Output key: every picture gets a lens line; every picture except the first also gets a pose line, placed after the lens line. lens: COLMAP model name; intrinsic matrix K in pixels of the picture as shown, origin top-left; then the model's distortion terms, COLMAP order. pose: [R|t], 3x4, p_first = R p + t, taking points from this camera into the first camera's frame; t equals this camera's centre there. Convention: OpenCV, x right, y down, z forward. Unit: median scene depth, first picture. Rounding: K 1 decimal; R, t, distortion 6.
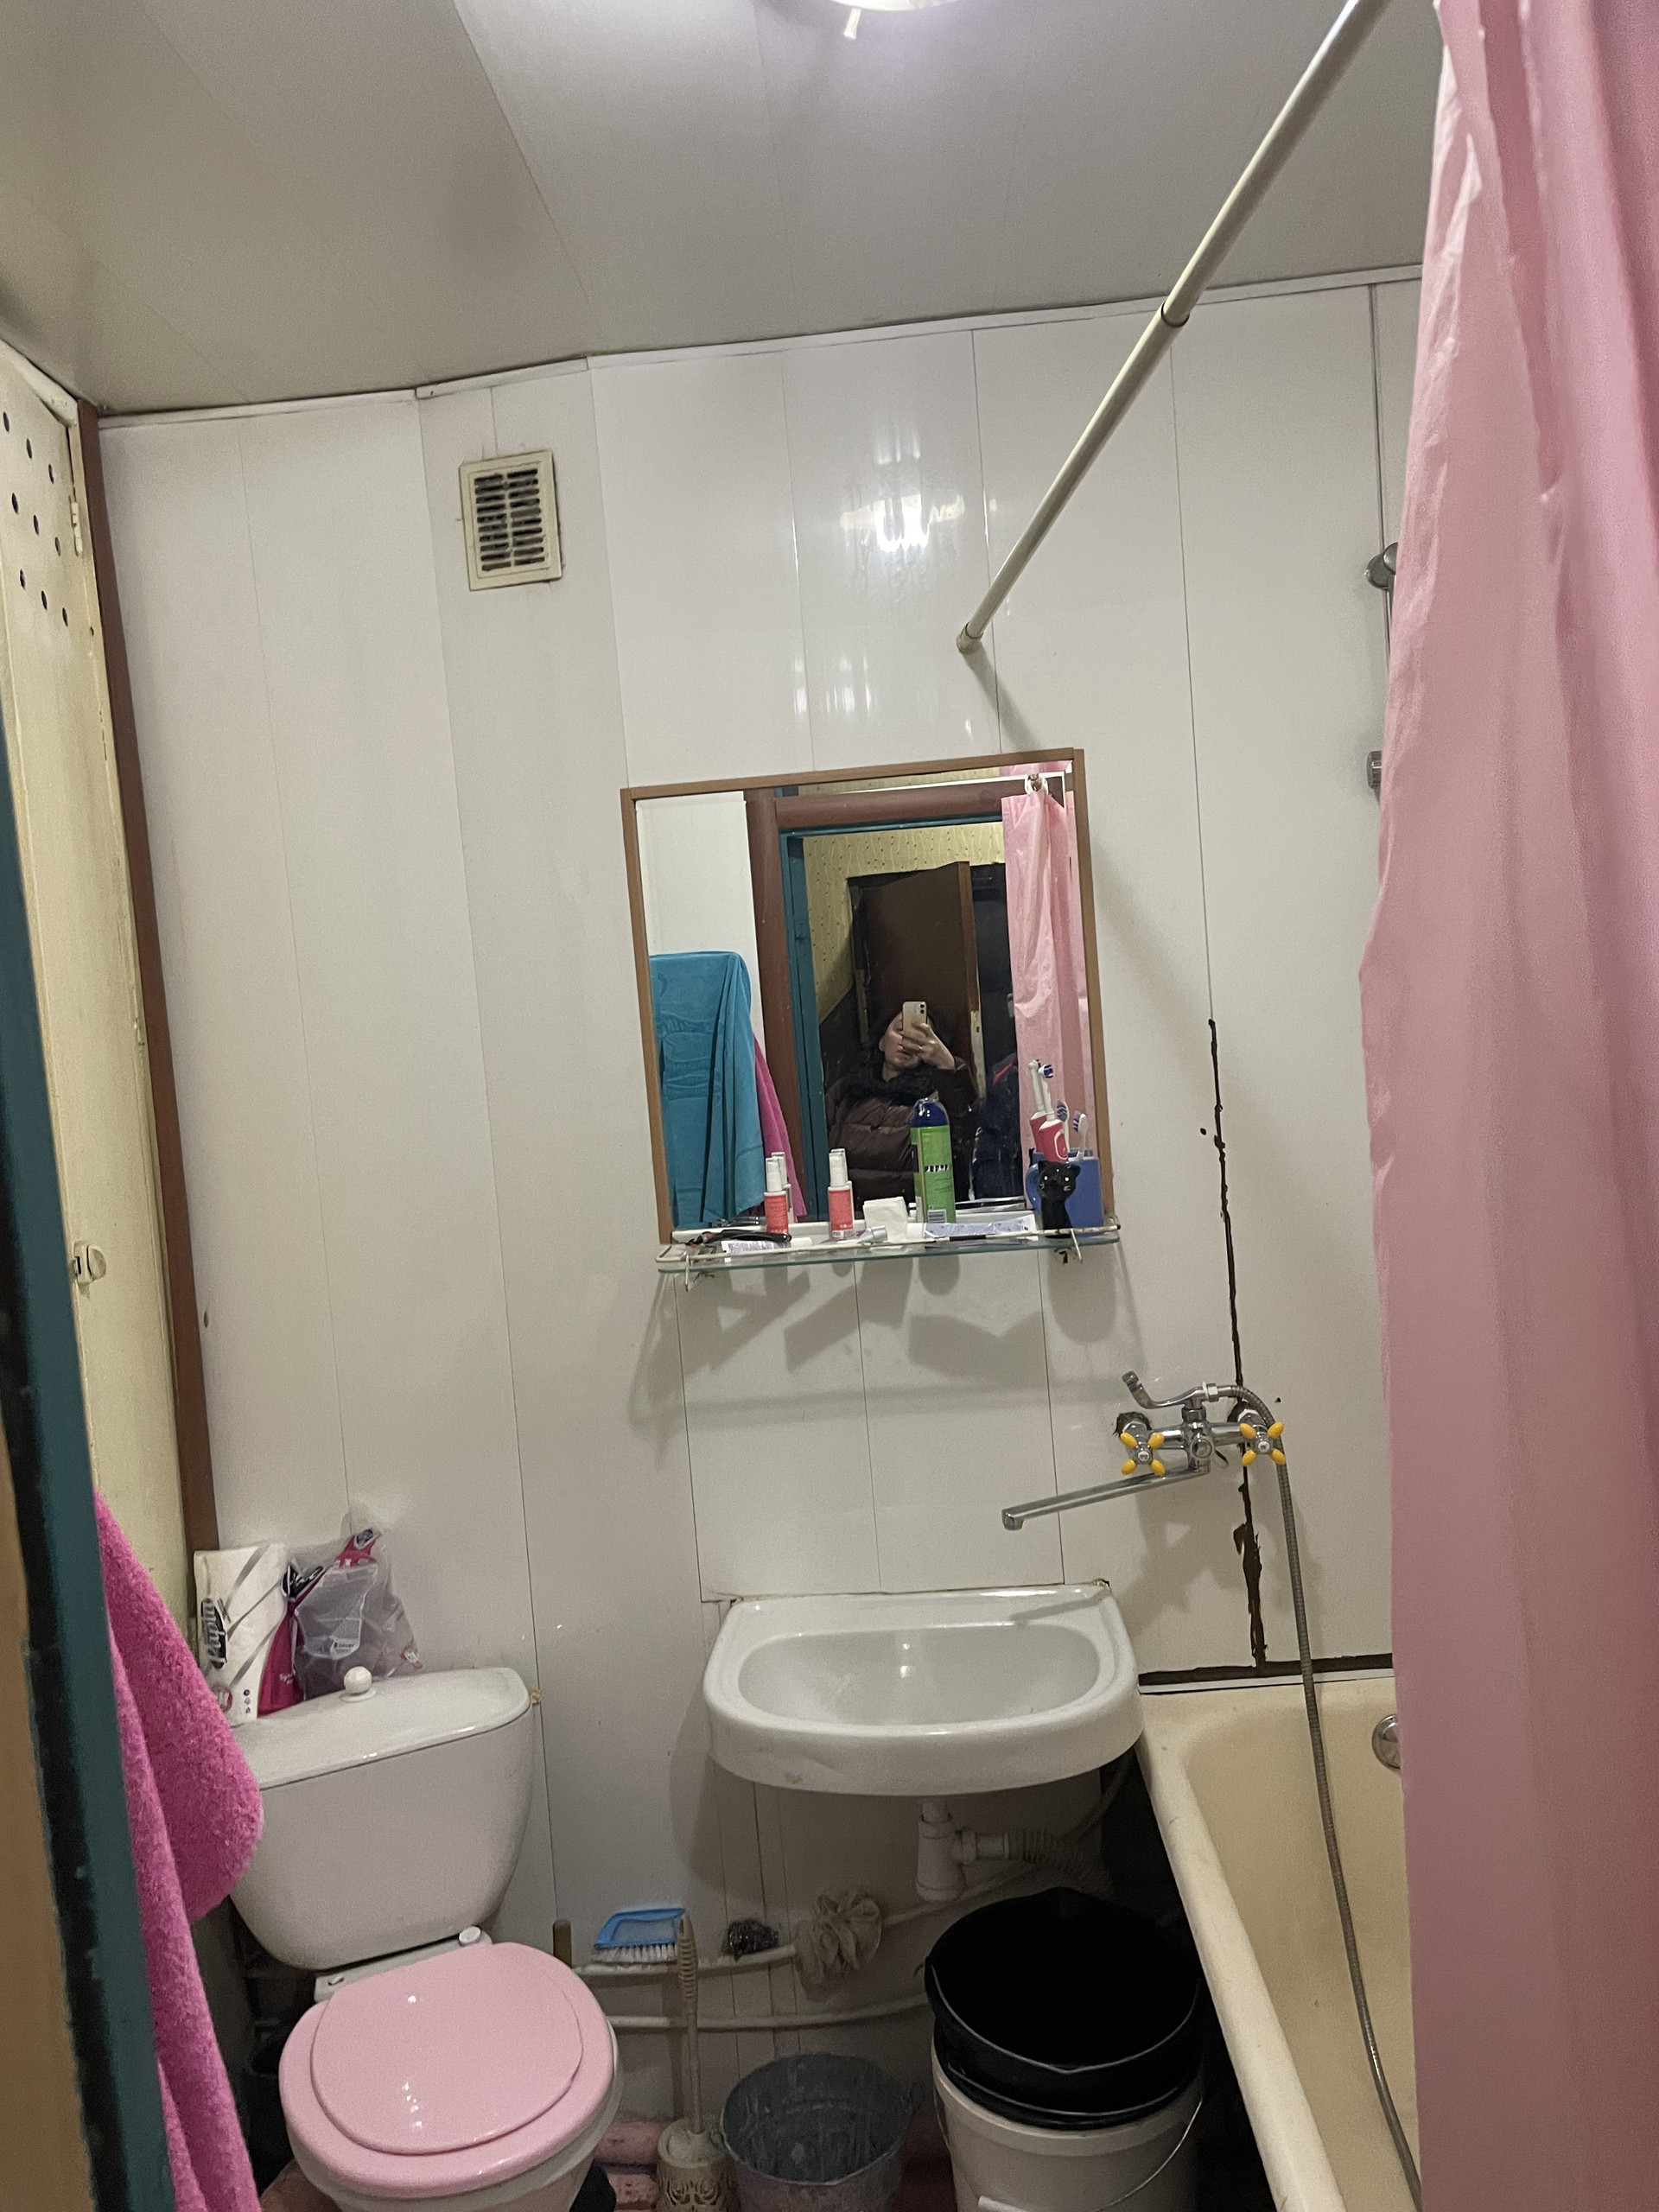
lens RADIAL K [[1667.2, 0, 828.9], [0, 1667.2, 1137.8], [0, 0, 1]] dist [-0.002447, -0.132022]
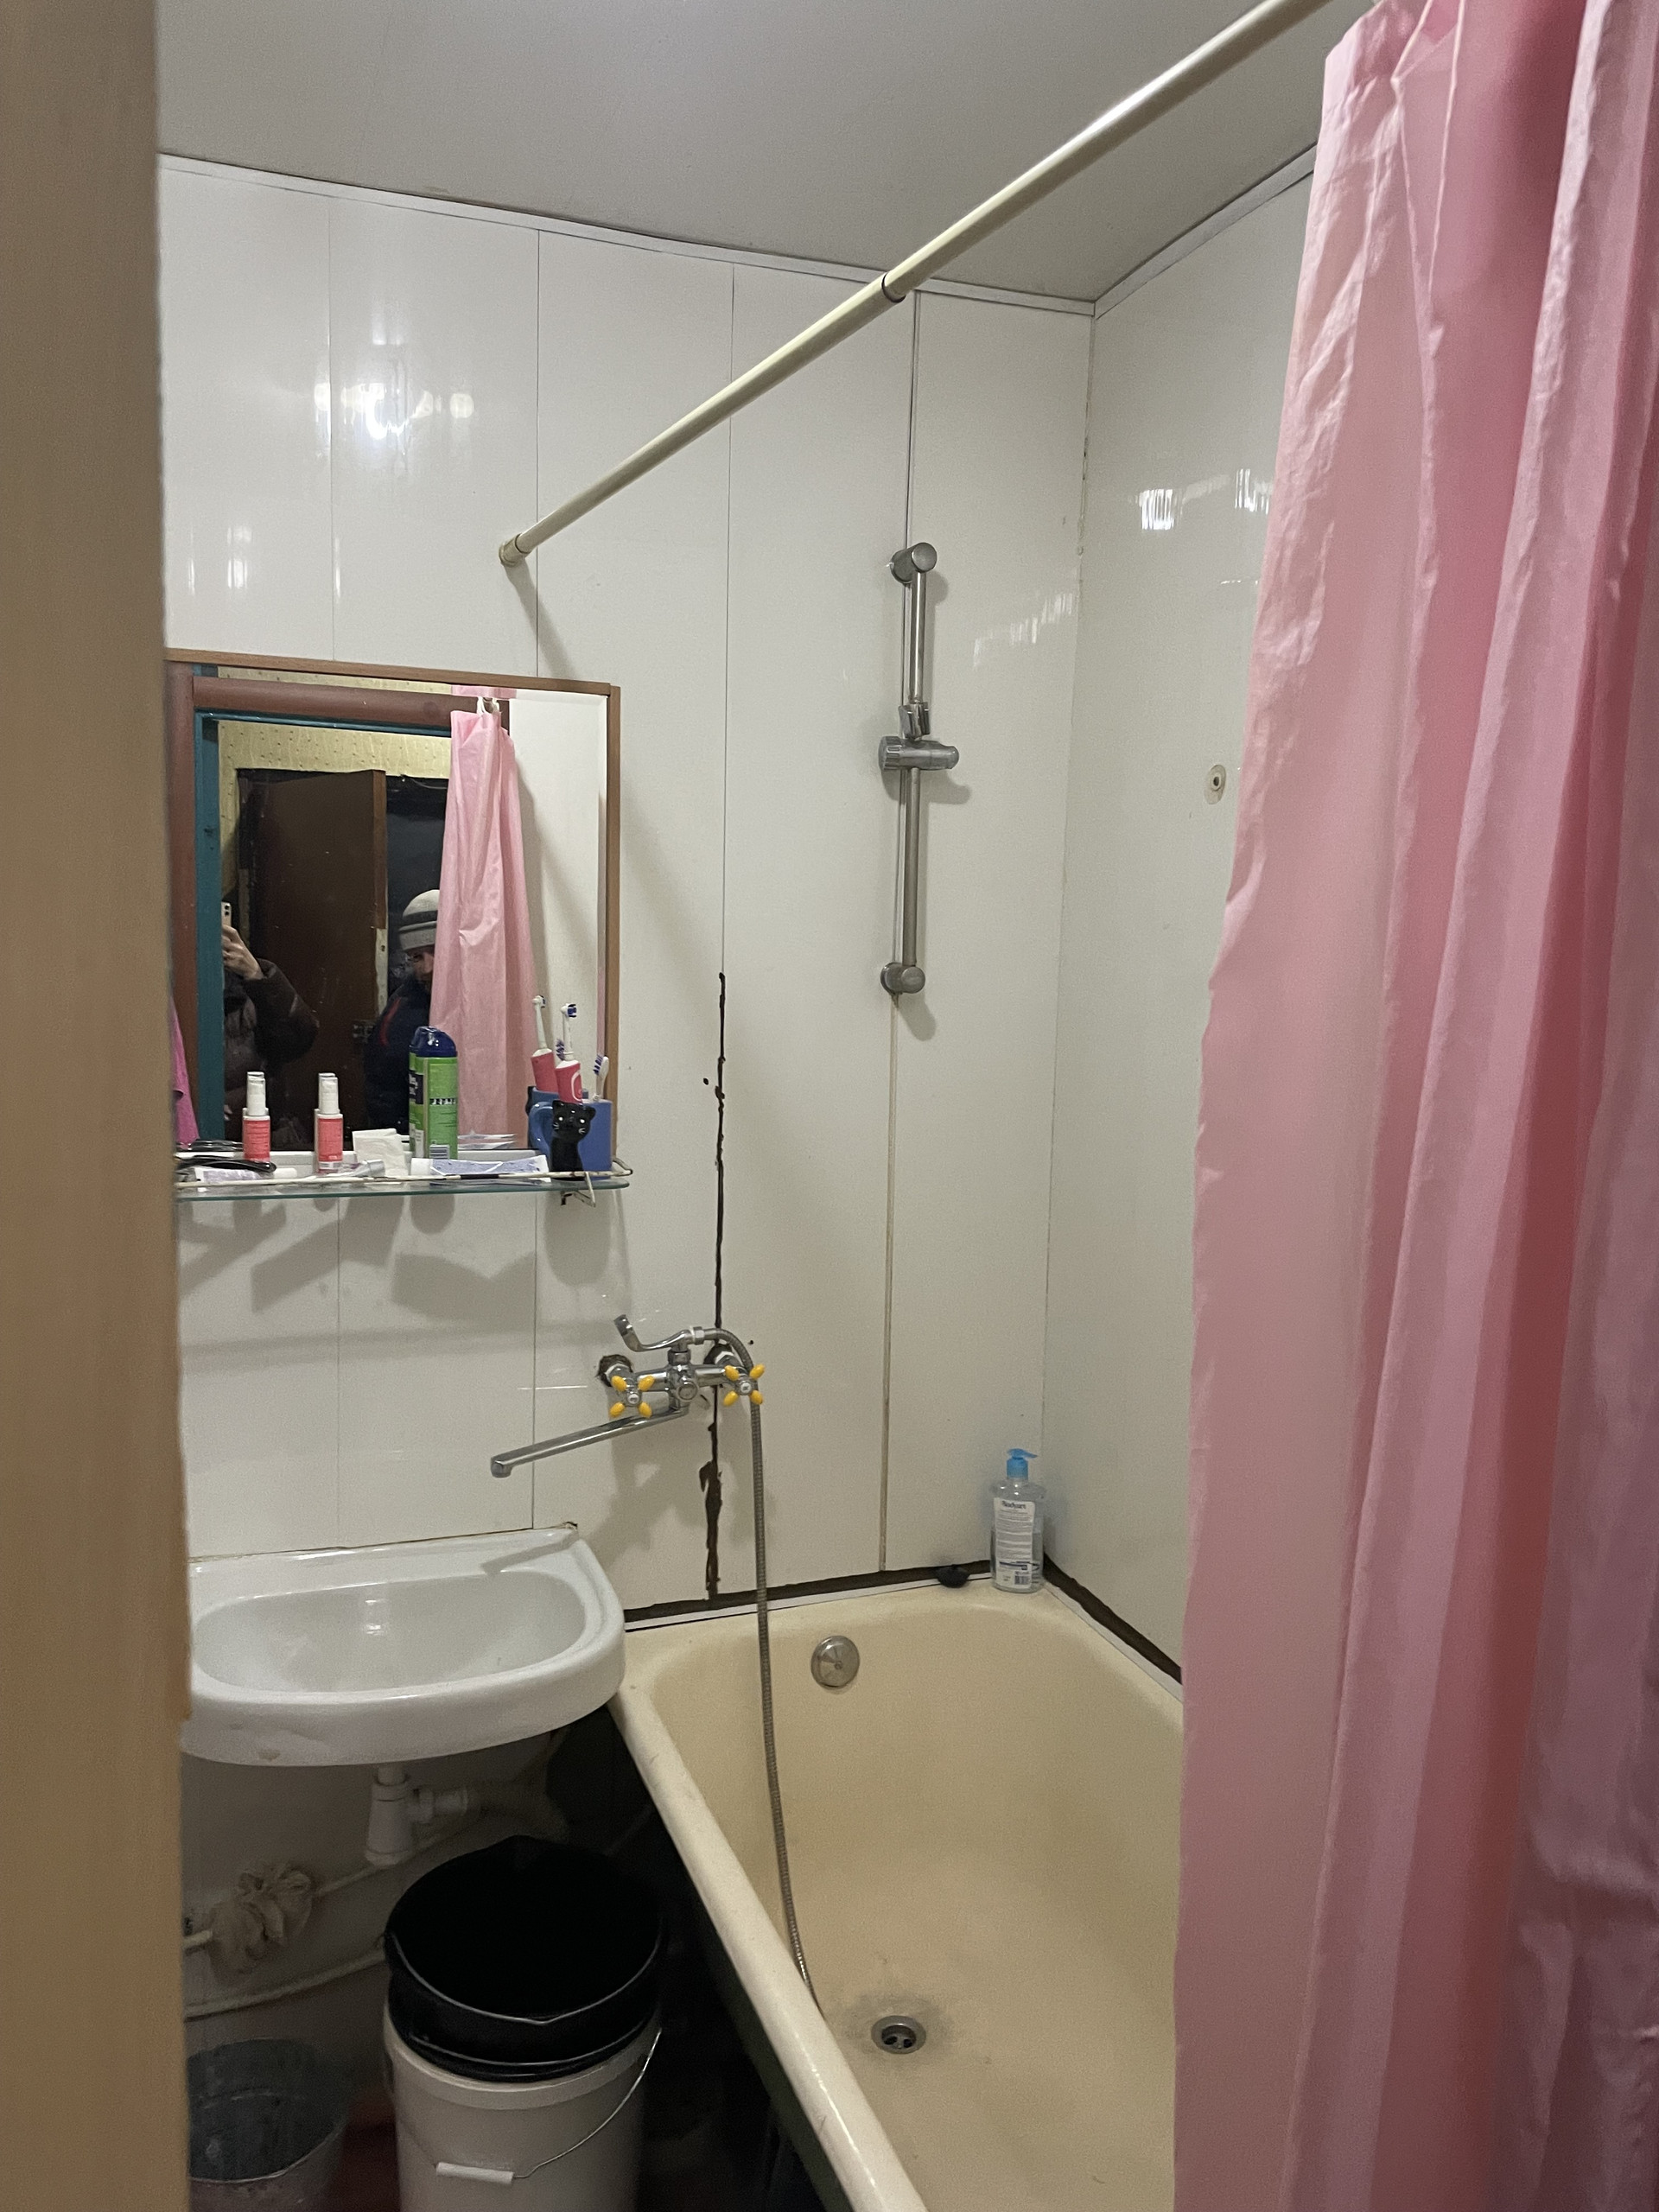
lens RADIAL K [[1668.9, 0, 829.5], [0, 1668.9, 1106.0], [0, 0, 1]] dist [0.006110, -0.126599]
pose [[0.891734, 0.057715, 0.448864, -0.163781], [-0.069395, 0.997543, 0.009598, -0.003663], [-0.447207, -0.039708, 0.893548, 0.049795]]
